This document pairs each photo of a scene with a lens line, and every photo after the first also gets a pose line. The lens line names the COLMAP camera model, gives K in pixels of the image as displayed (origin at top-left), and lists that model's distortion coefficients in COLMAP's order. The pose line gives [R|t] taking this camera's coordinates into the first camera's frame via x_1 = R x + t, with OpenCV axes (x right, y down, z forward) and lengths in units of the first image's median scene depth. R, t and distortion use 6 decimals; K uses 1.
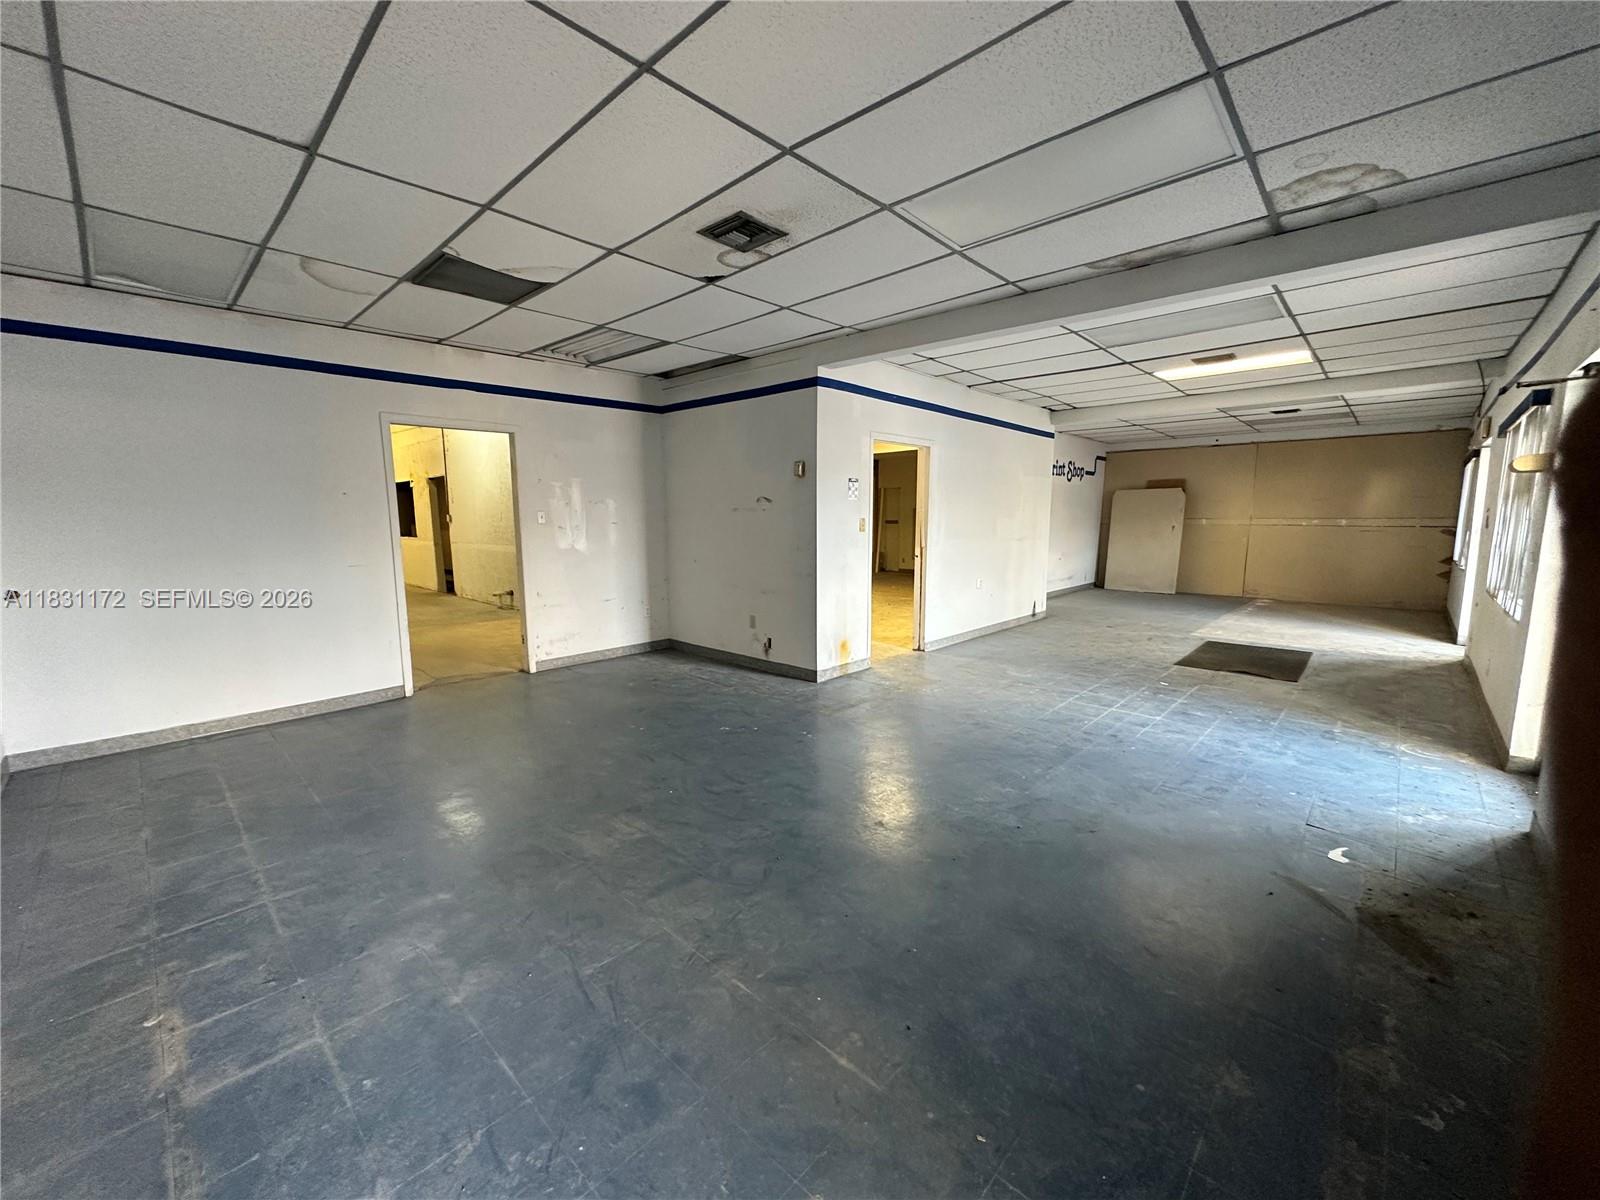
lens RADIAL K [[636.7, 0, 800.4], [0, 636.7, 603.4], [0, 0, 1]] dist [0.000901, 0.000109]
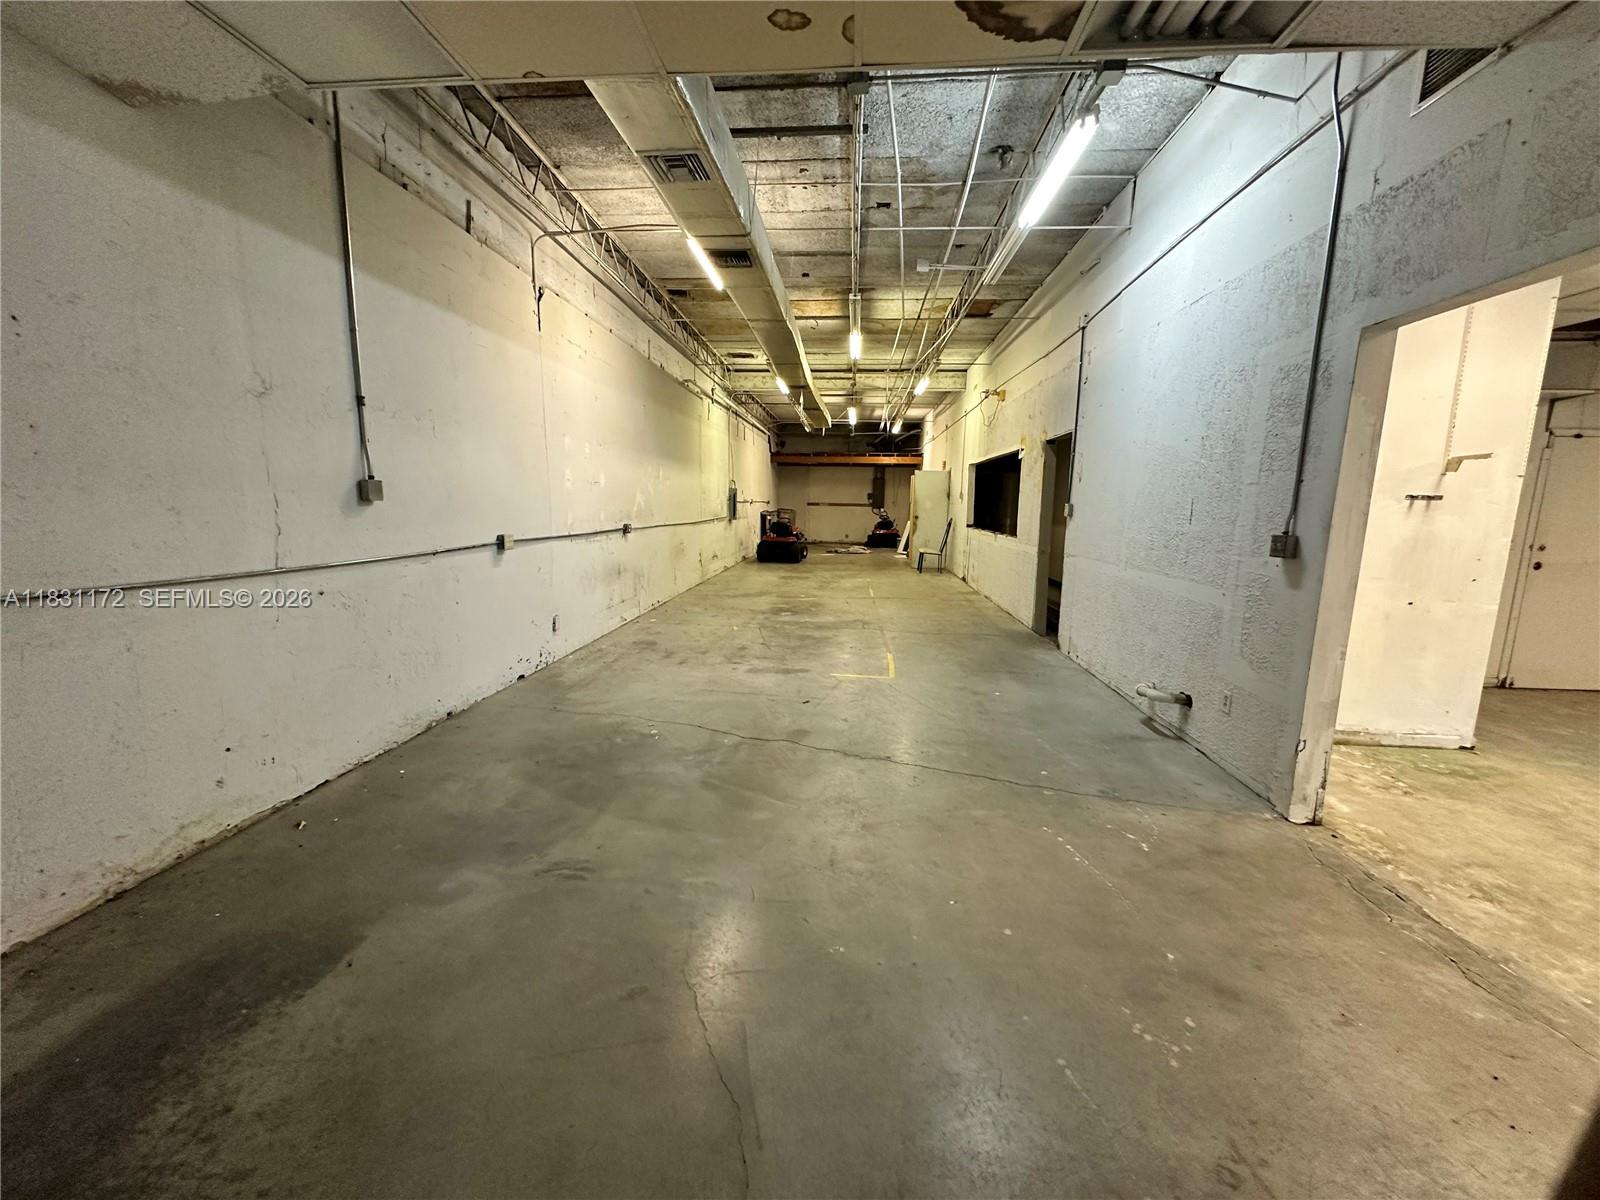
lens RADIAL K [[636.7, 0, 795.6], [0, 636.7, 601.2], [0, 0, 1]] dist [0.000901, 0.000109]
pose [[0.624670, 0.140190, -0.768201, -0.254456], [-0.130898, 0.988632, 0.073976, -0.063966], [0.769839, 0.054346, 0.635920, 0.453195]]
